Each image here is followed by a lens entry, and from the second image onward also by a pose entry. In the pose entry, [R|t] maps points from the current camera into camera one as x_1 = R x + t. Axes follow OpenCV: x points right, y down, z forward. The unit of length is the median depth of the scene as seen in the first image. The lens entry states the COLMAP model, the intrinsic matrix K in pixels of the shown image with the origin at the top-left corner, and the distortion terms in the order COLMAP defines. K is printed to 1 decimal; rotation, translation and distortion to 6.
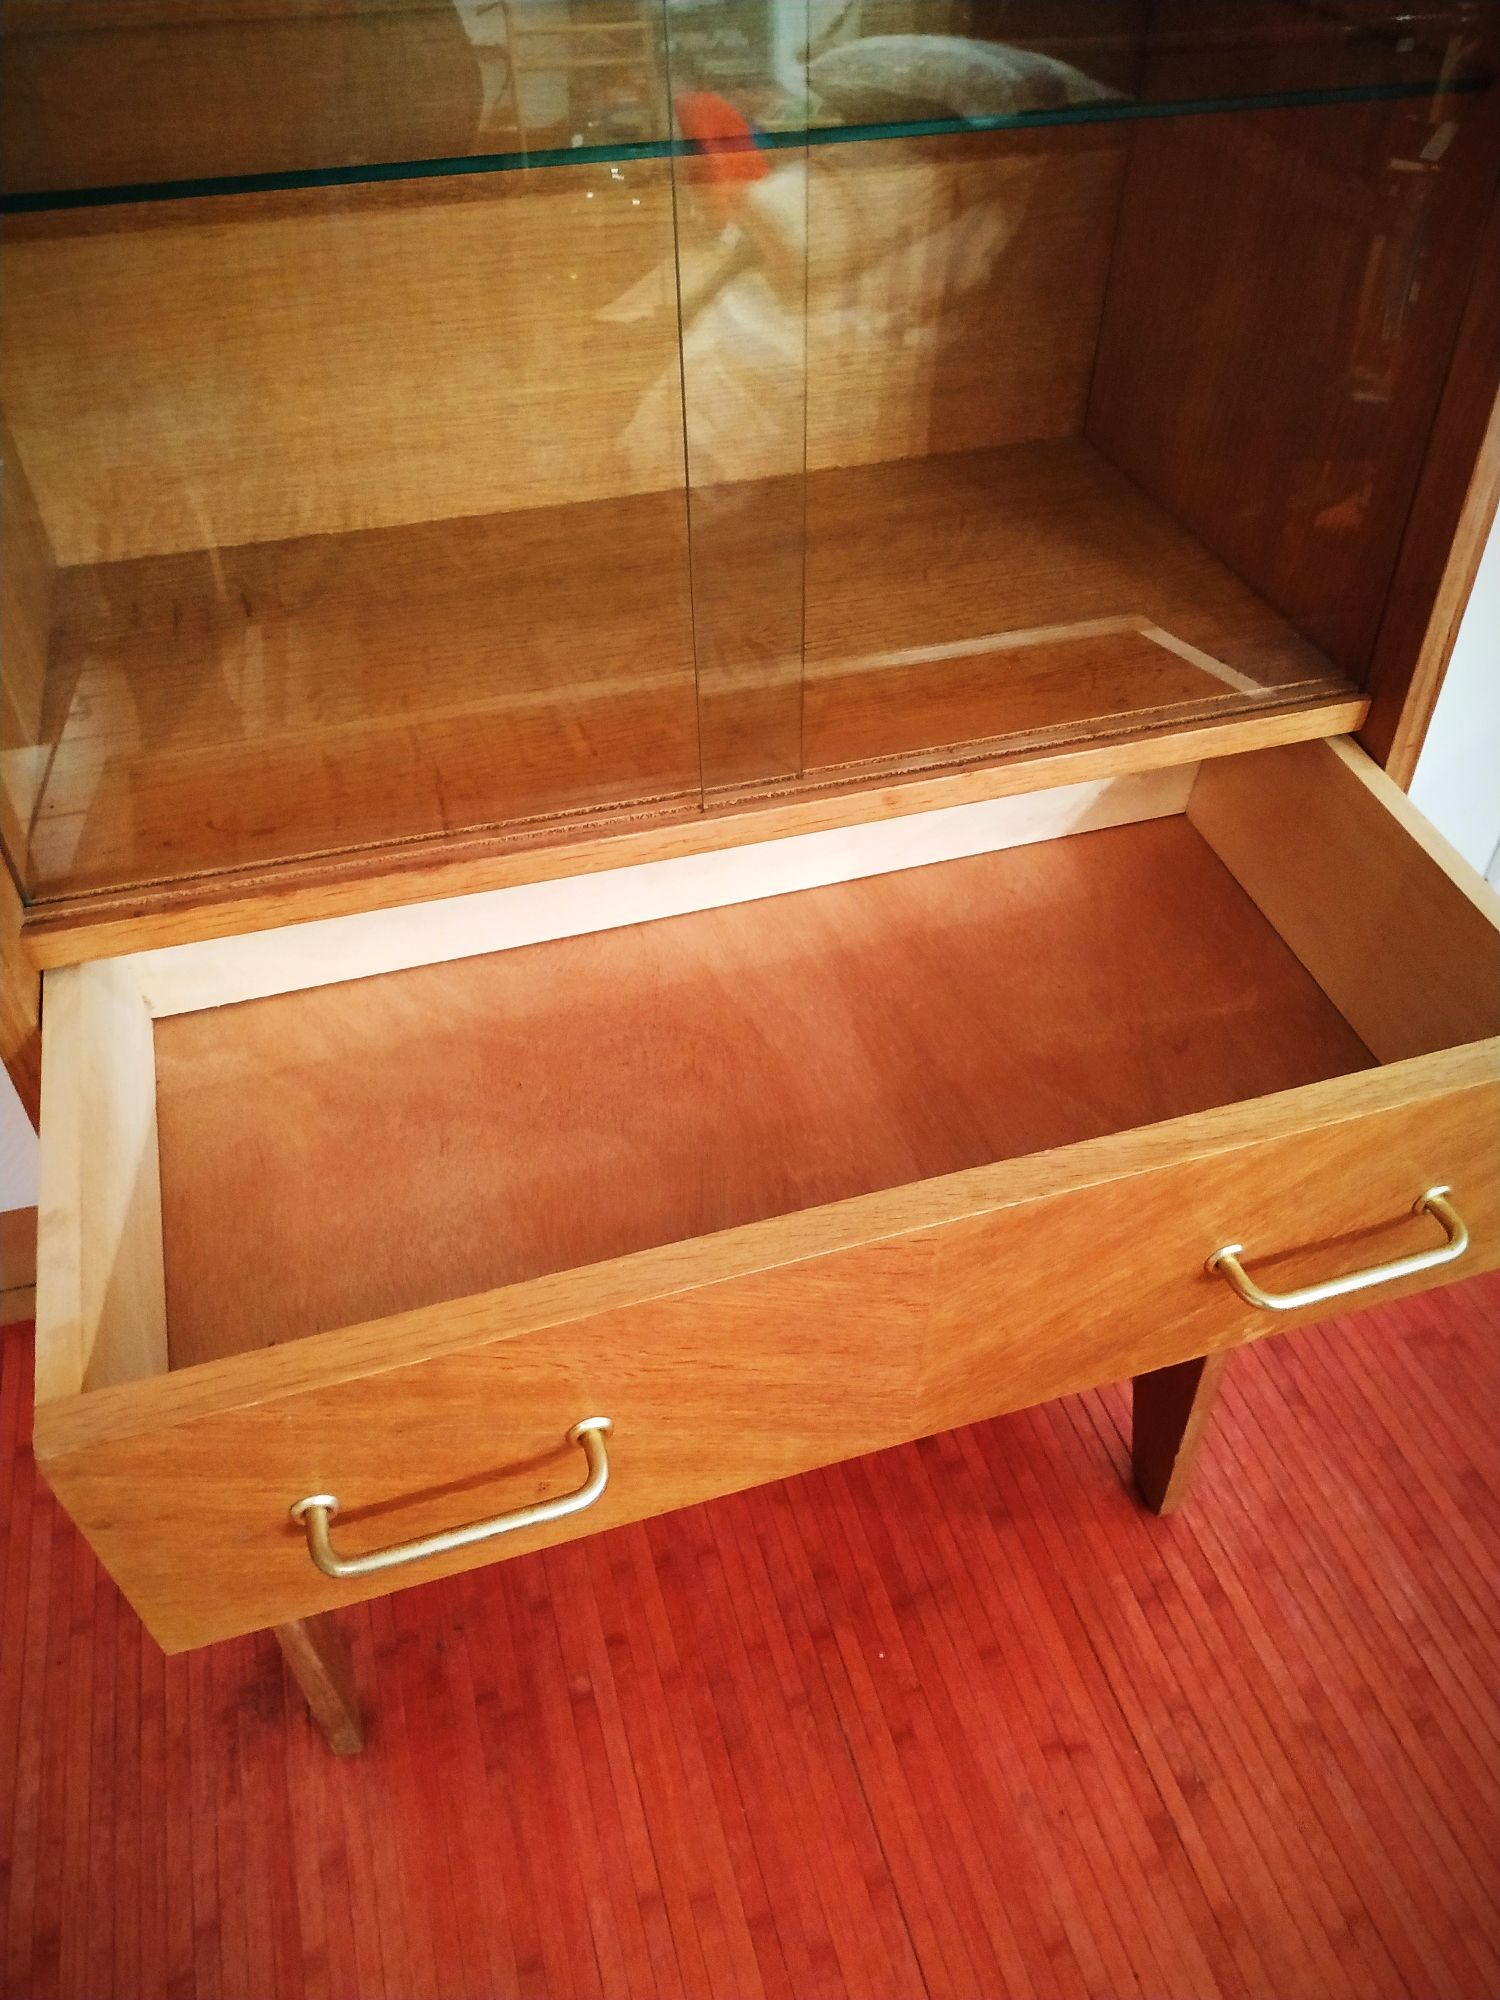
lens RADIAL K [[1472.0, 0, 750.8], [0, 1472.0, 992.6], [0, 0, 1]] dist [-0.008169, -0.006993]
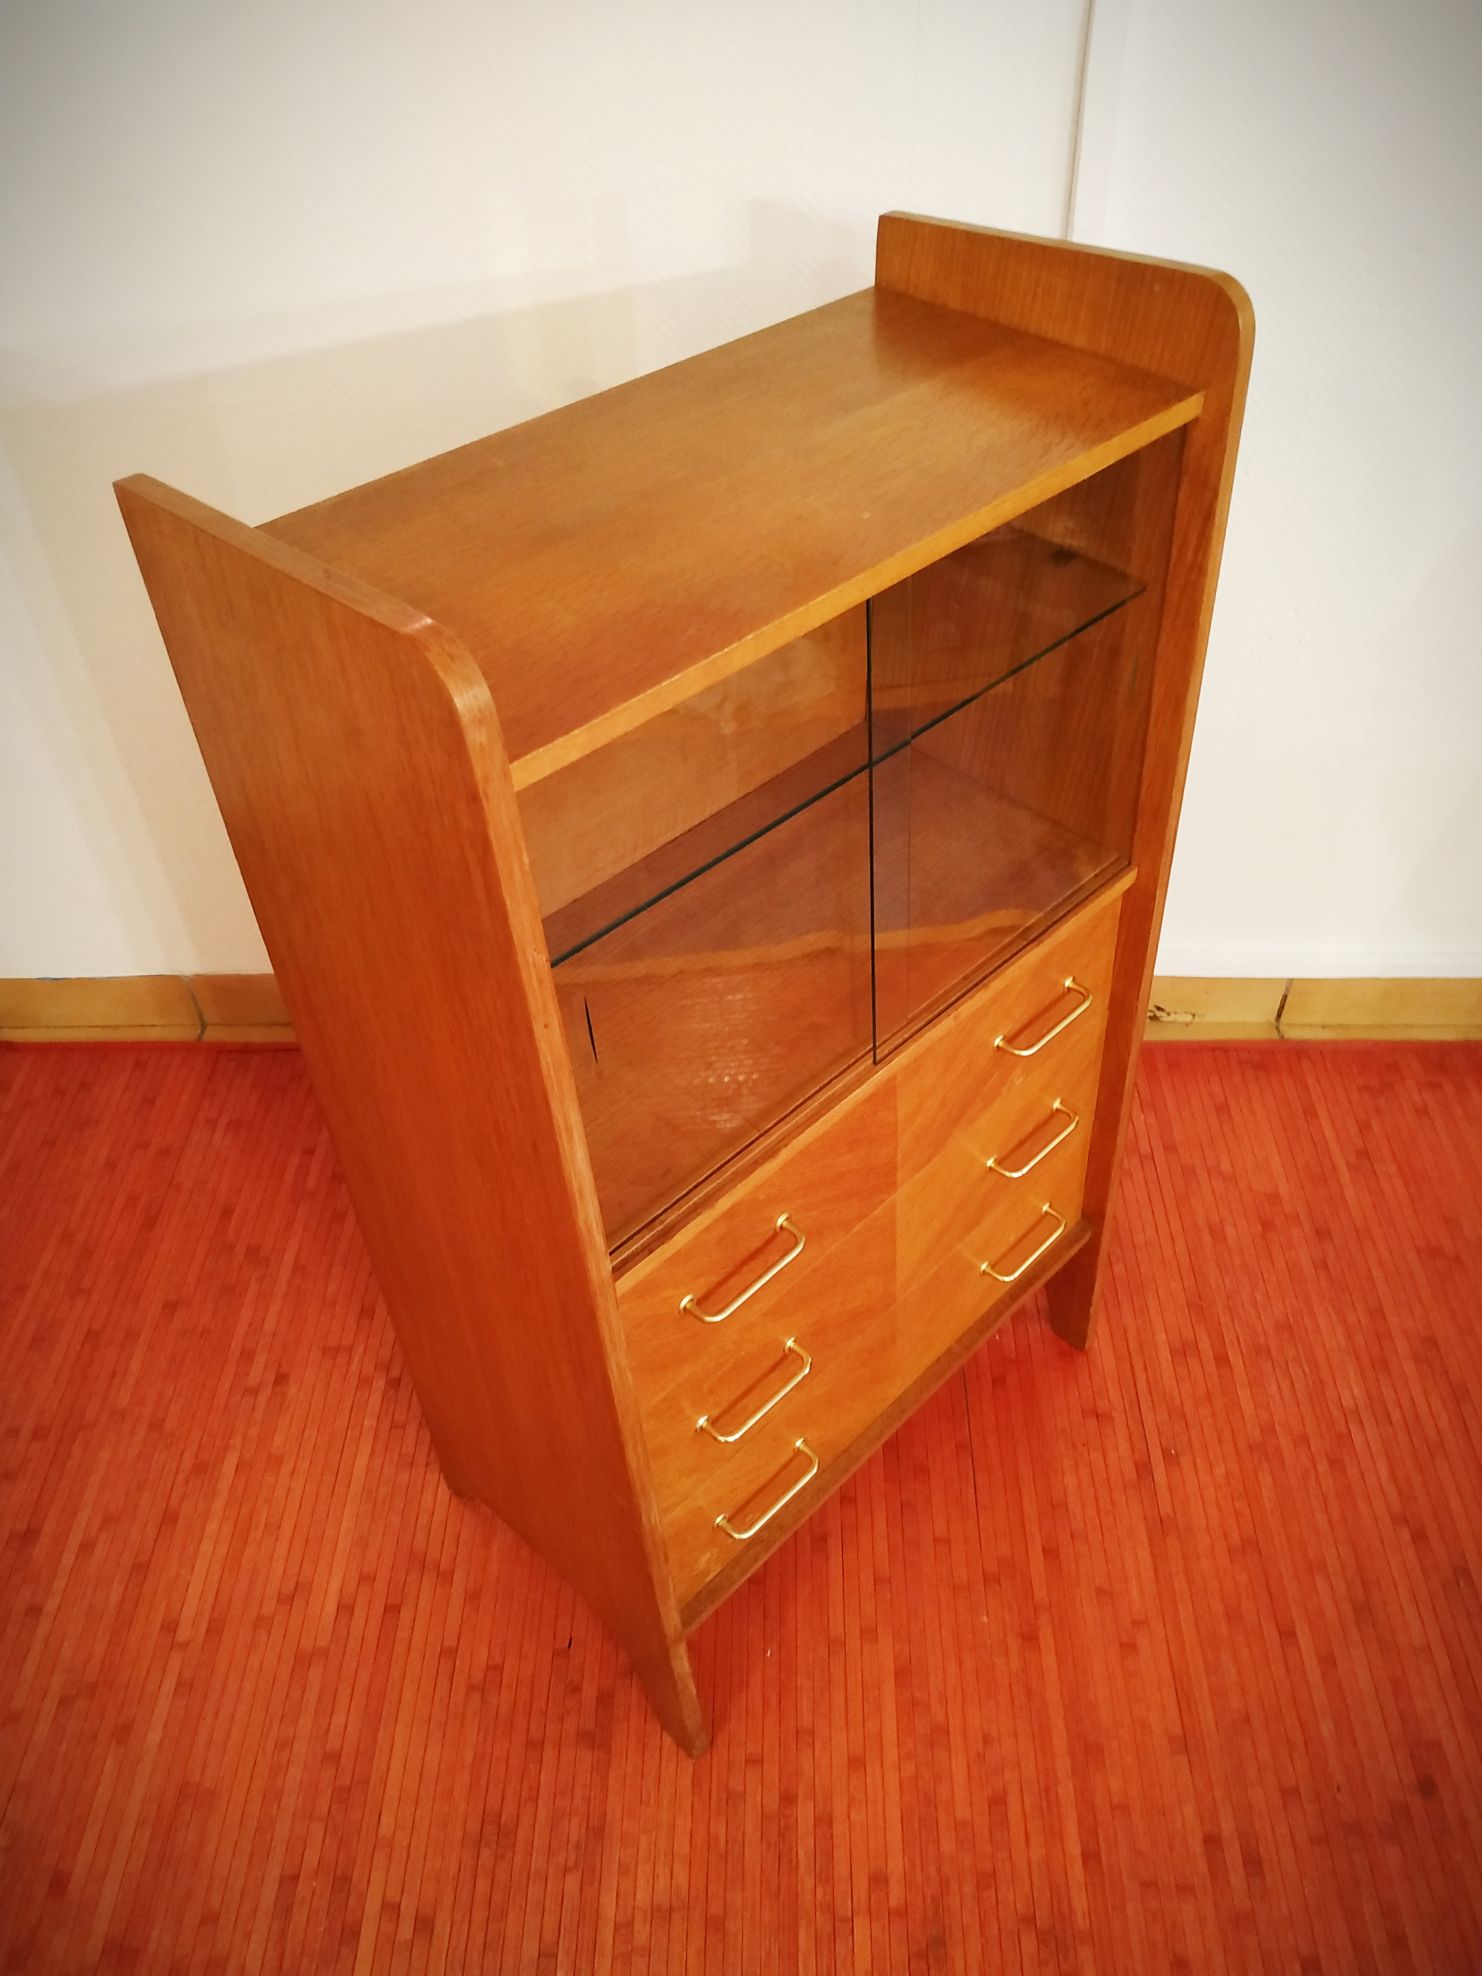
lens RADIAL K [[1478.2, 0, 741.8], [0, 1478.2, 964.3], [0, 0, 1]] dist [0.004033, -0.007681]
pose [[0.952624, 0.187610, -0.239394, 0.136540], [-0.186249, 0.982089, 0.028505, 0.054361], [0.240454, 0.017432, 0.970504, -0.670239]]
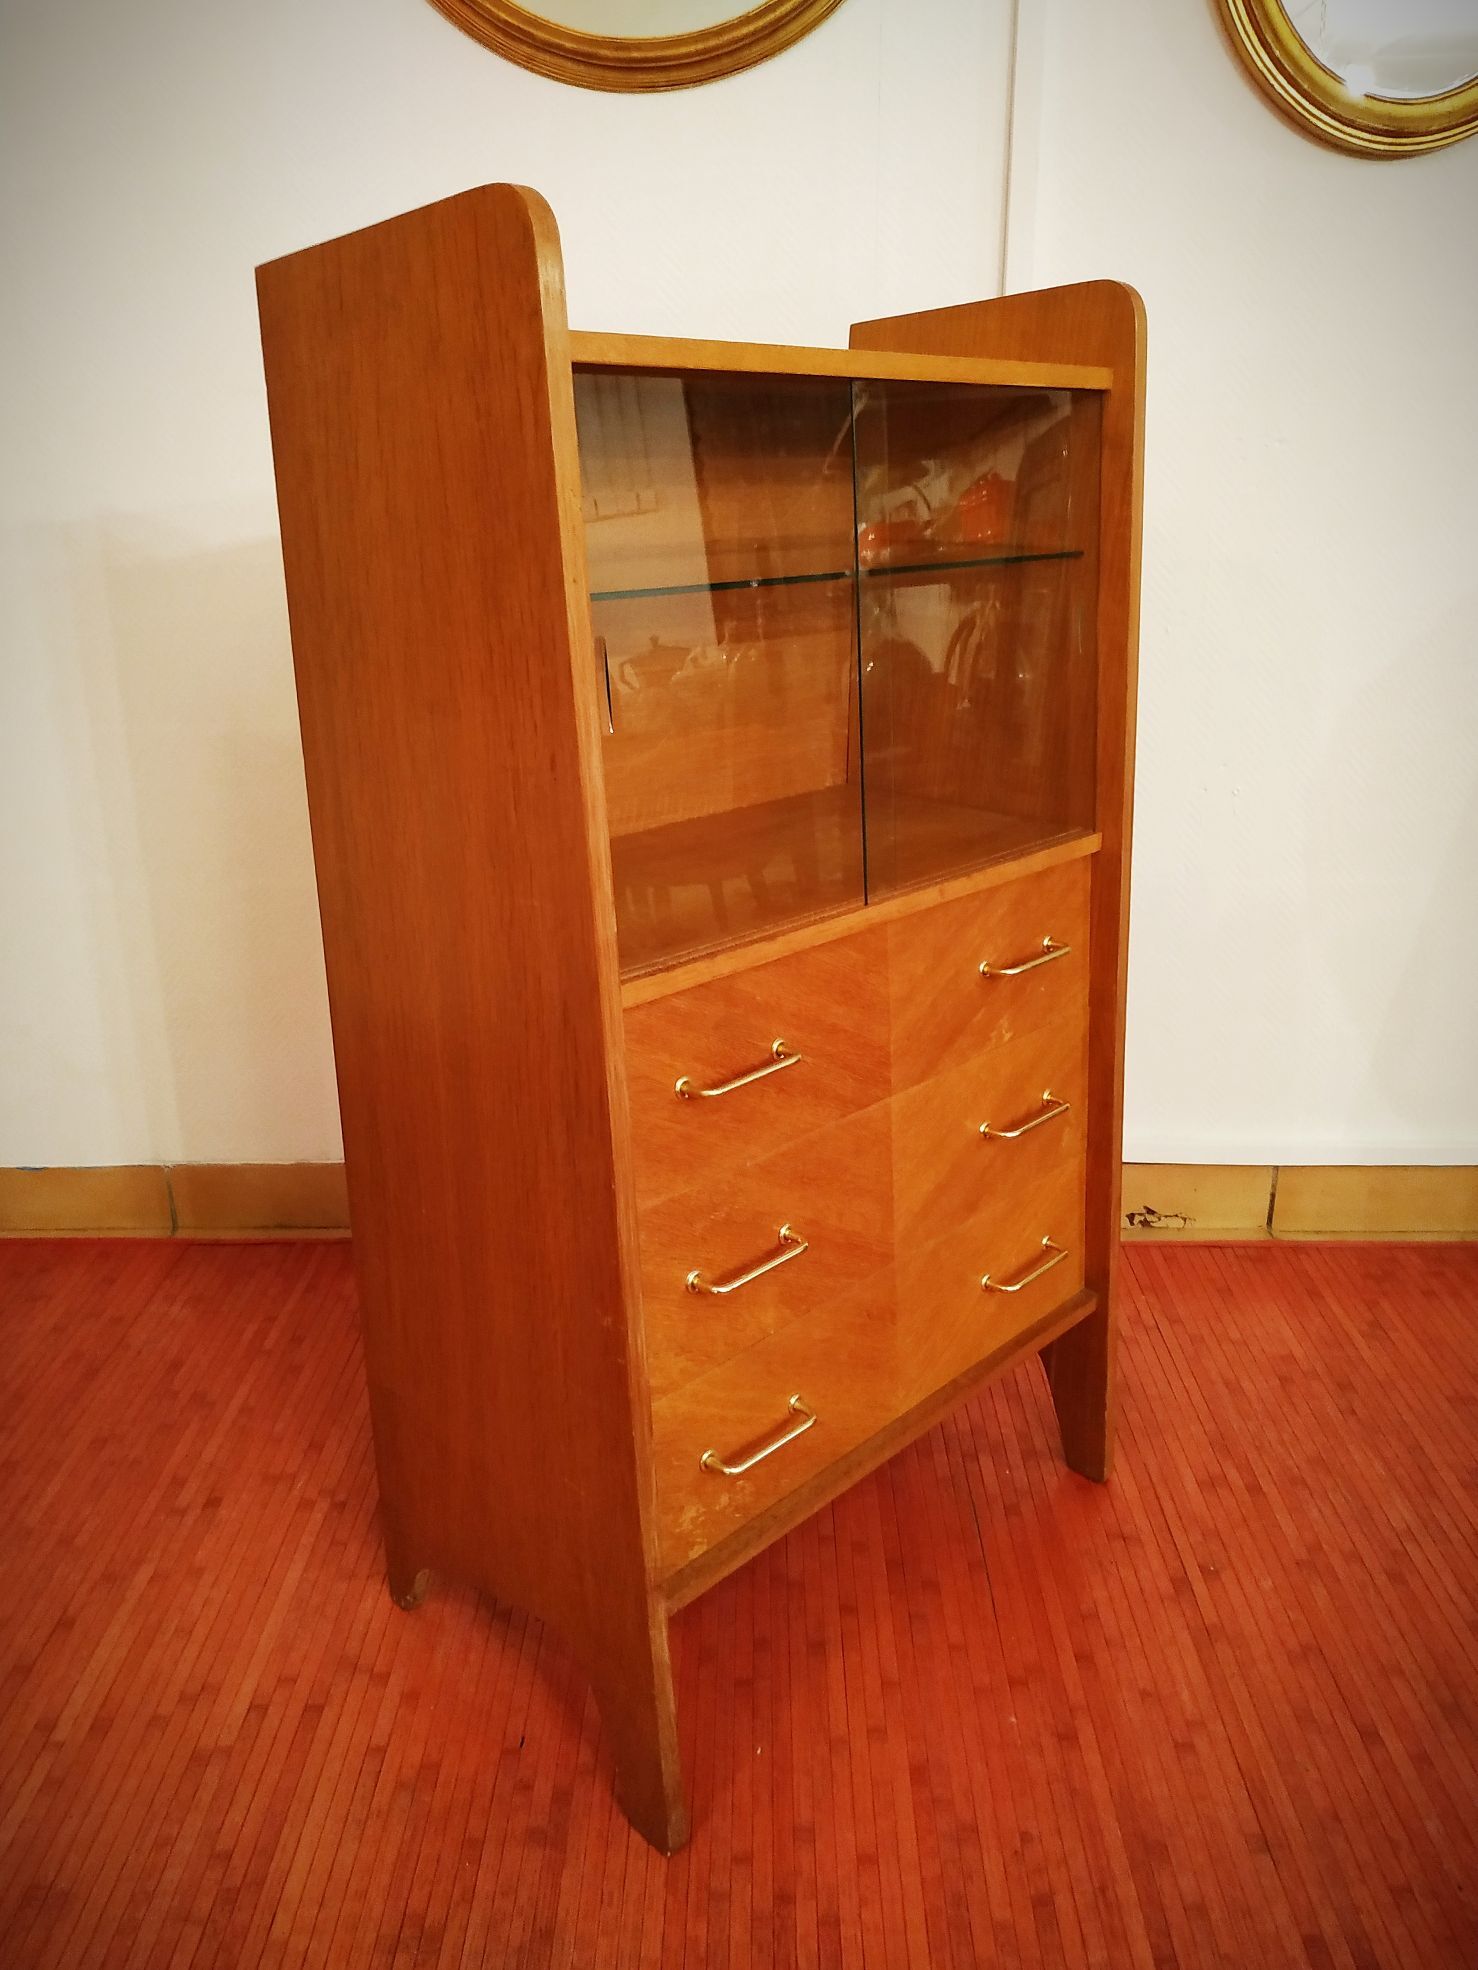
lens RADIAL K [[1473.3, 0, 738.3], [0, 1473.3, 955.3], [0, 0, 1]] dist [-0.008915, 0.006016]
pose [[0.955125, 0.082644, -0.284440, 0.213437], [-0.193372, 0.901390, -0.387431, 0.623004], [0.224372, 0.425048, 0.876921, -0.589646]]
